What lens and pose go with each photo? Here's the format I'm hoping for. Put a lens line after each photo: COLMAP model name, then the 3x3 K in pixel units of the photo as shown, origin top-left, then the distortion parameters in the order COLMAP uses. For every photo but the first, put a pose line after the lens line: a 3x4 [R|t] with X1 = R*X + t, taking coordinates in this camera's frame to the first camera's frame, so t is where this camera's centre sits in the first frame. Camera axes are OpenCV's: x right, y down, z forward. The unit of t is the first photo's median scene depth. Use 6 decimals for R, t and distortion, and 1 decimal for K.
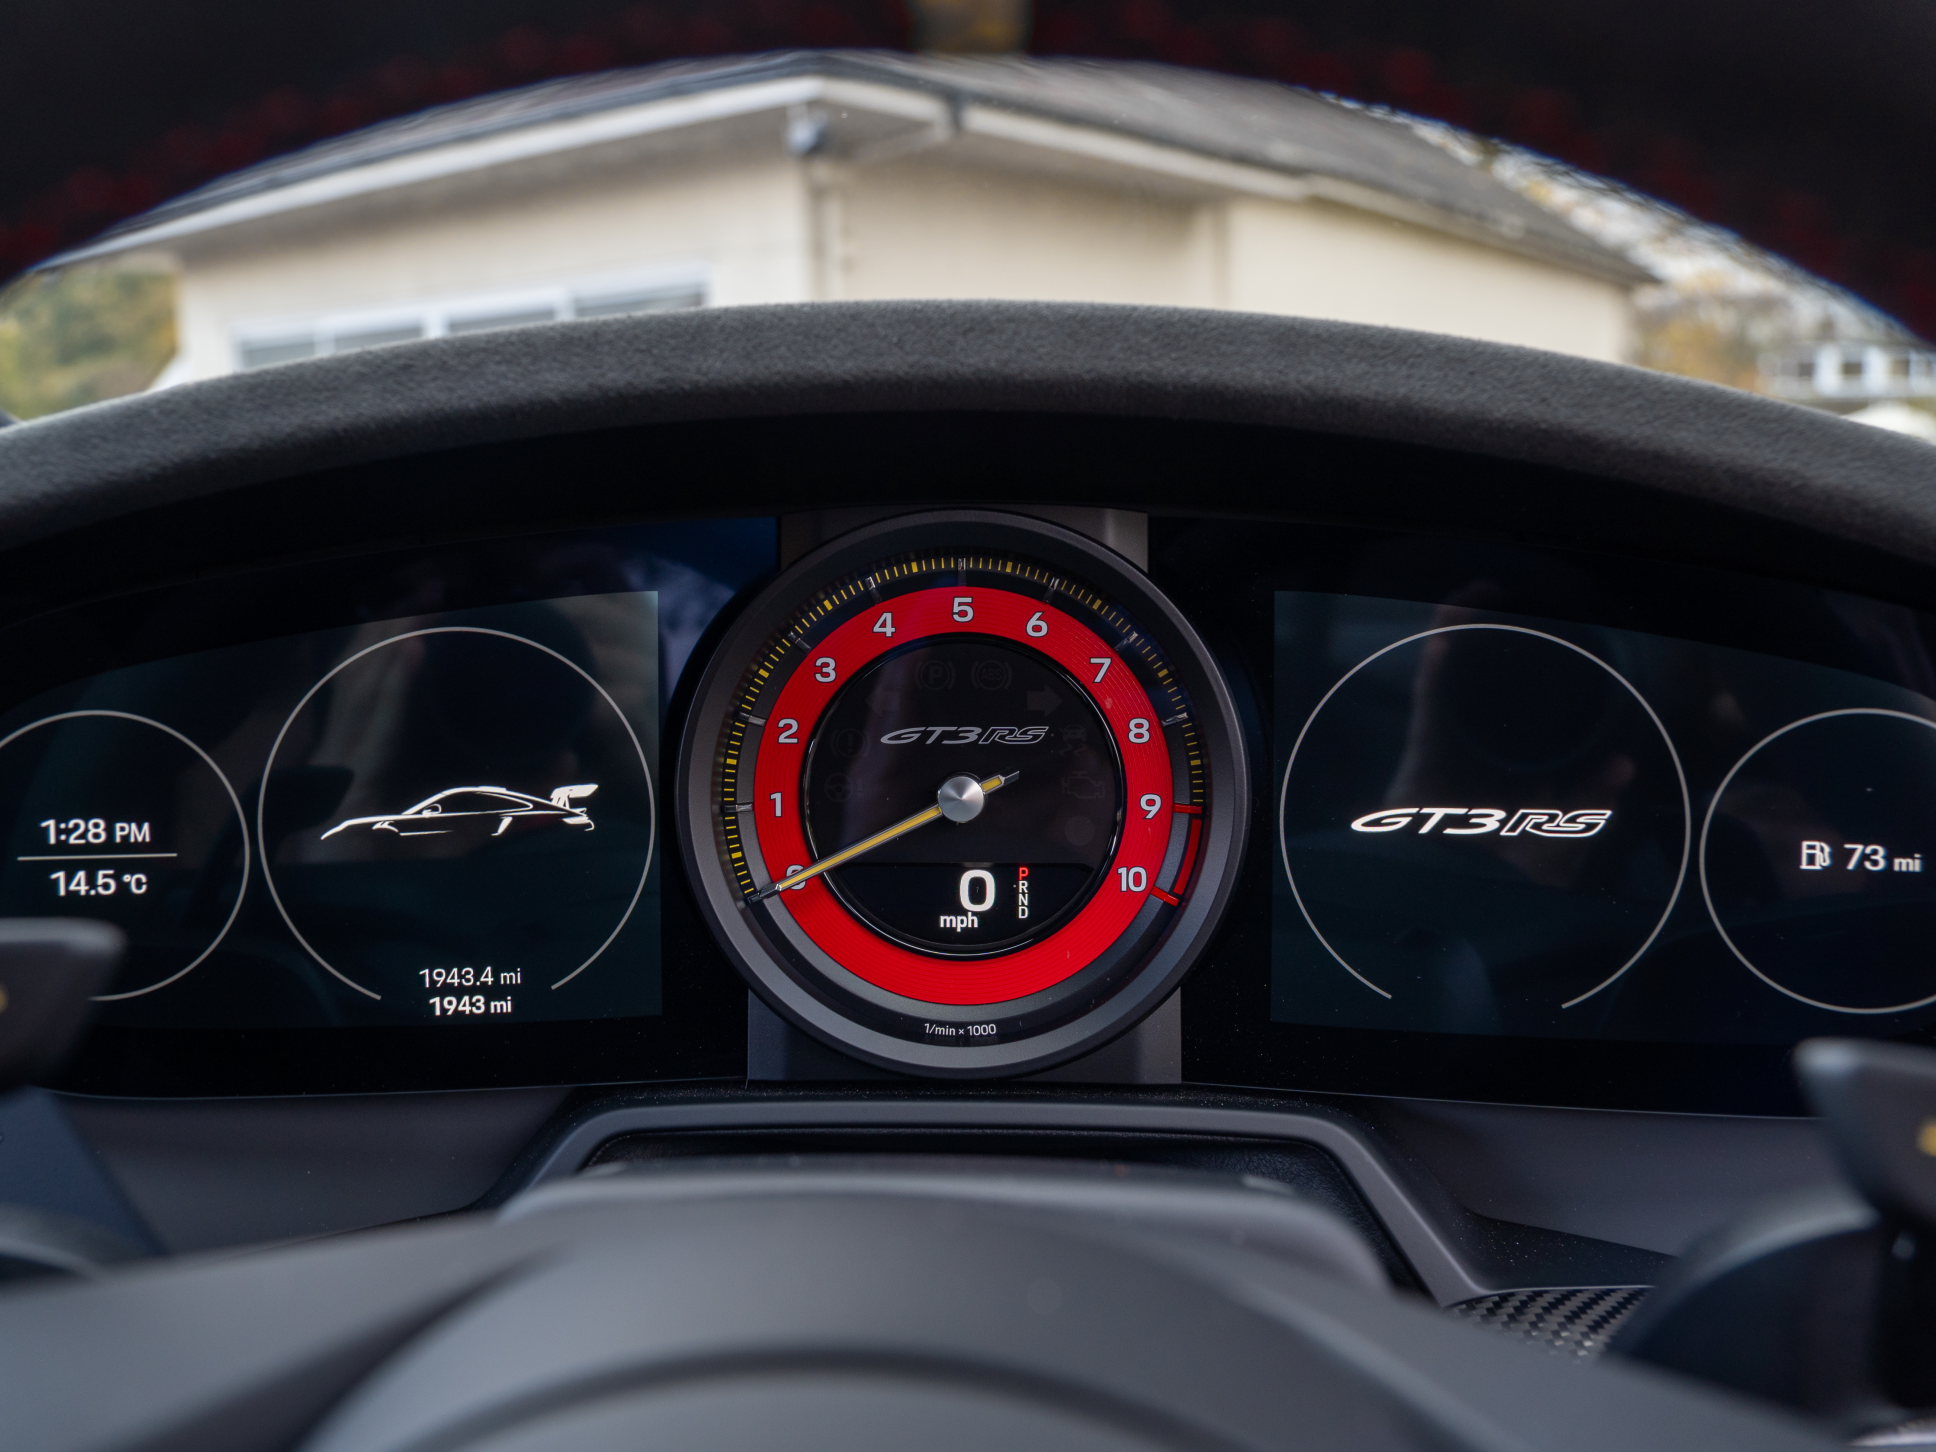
lens RADIAL K [[1704.4, 0, 968.0], [0, 1704.4, 726.0], [0, 0, 1]] dist [-0.073527, 0.002413]
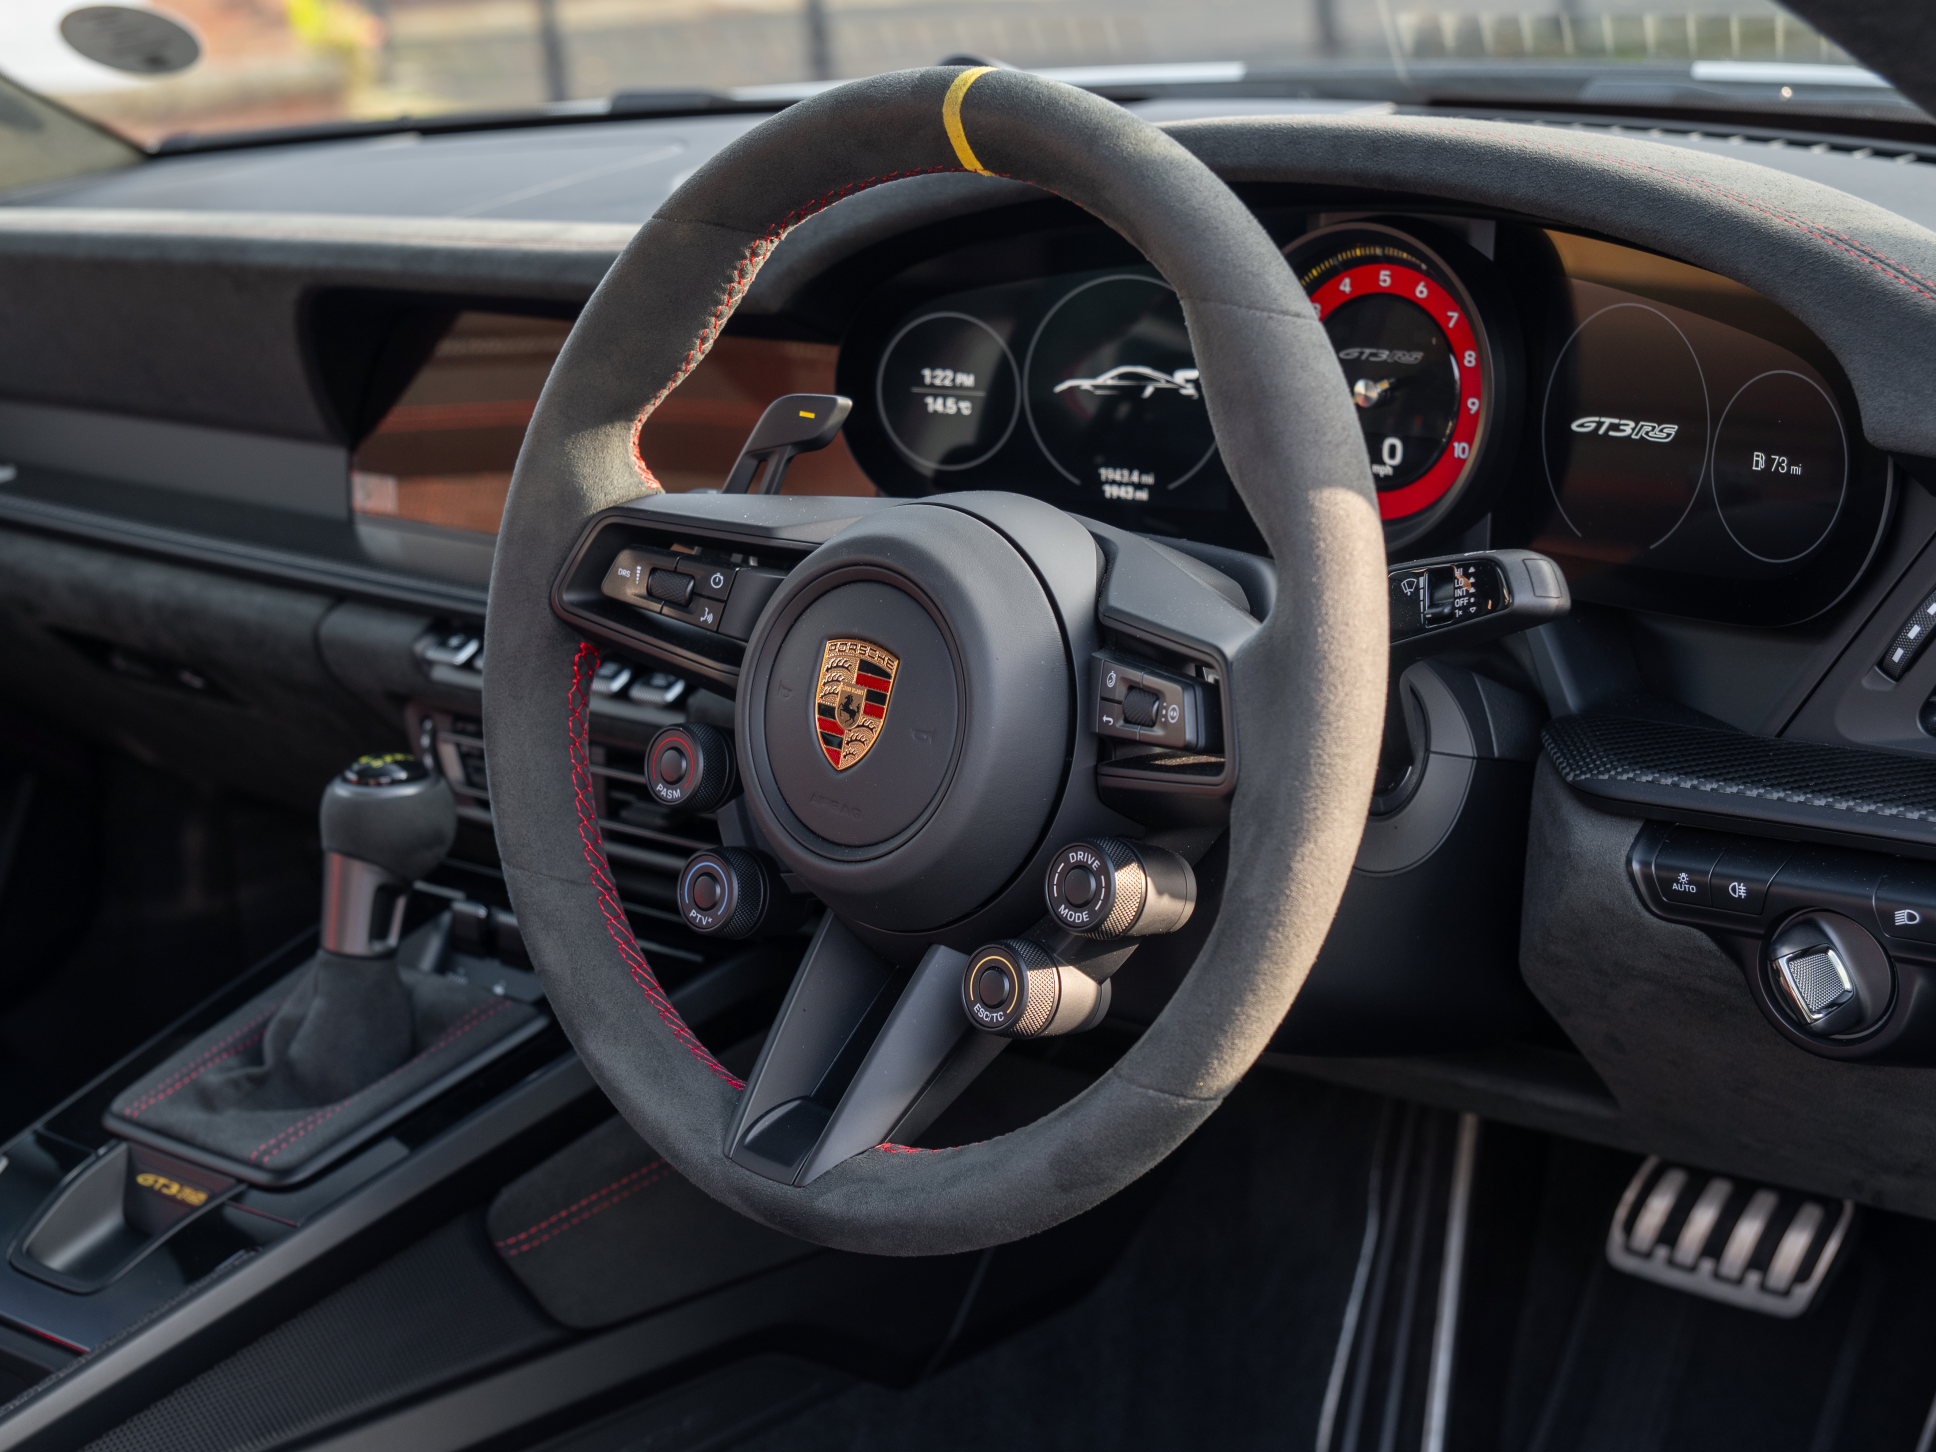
lens RADIAL K [[3390.8, 0, 915.9], [0, 3390.8, 768.7], [0, 0, 1]] dist [0.267712, 0.137971]
pose [[0.775607, 0.141722, -0.615101, 1.770487], [-0.046308, 0.984618, 0.168470, -0.140035], [0.629515, -0.102182, 0.770240, -1.914125]]
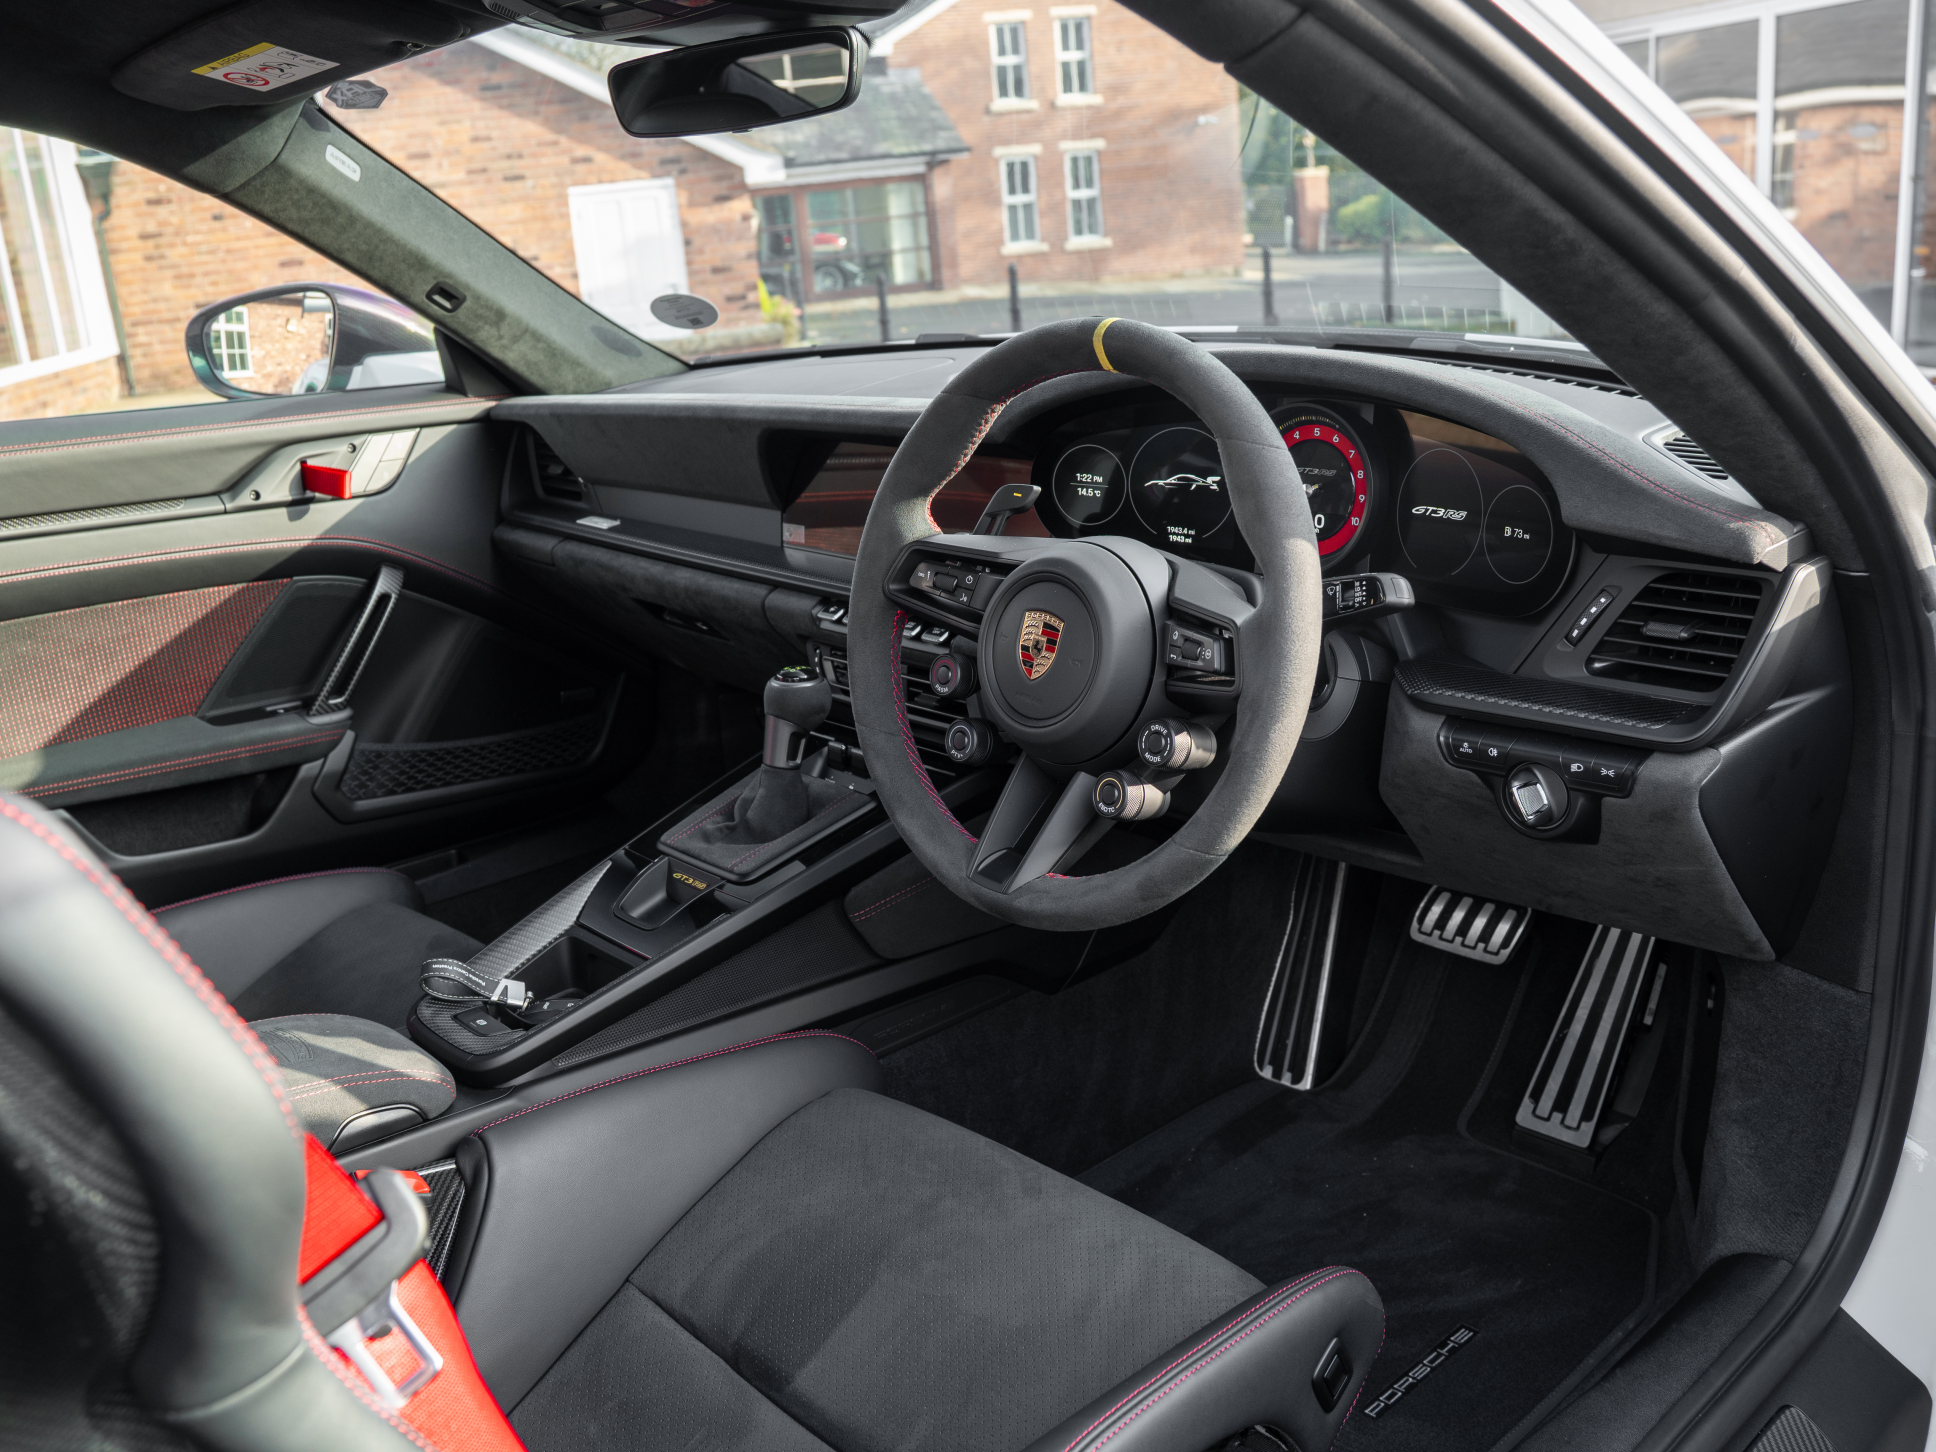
lens RADIAL K [[1704.4, 0, 968.0], [0, 1704.4, 726.0], [0, 0, 1]] dist [-0.073527, 0.002413]
pose [[0.739495, 0.177394, -0.649367, 1.691441], [-0.060010, 0.978185, 0.198882, -0.122909], [0.670482, -0.108103, 0.734008, -1.854867]]
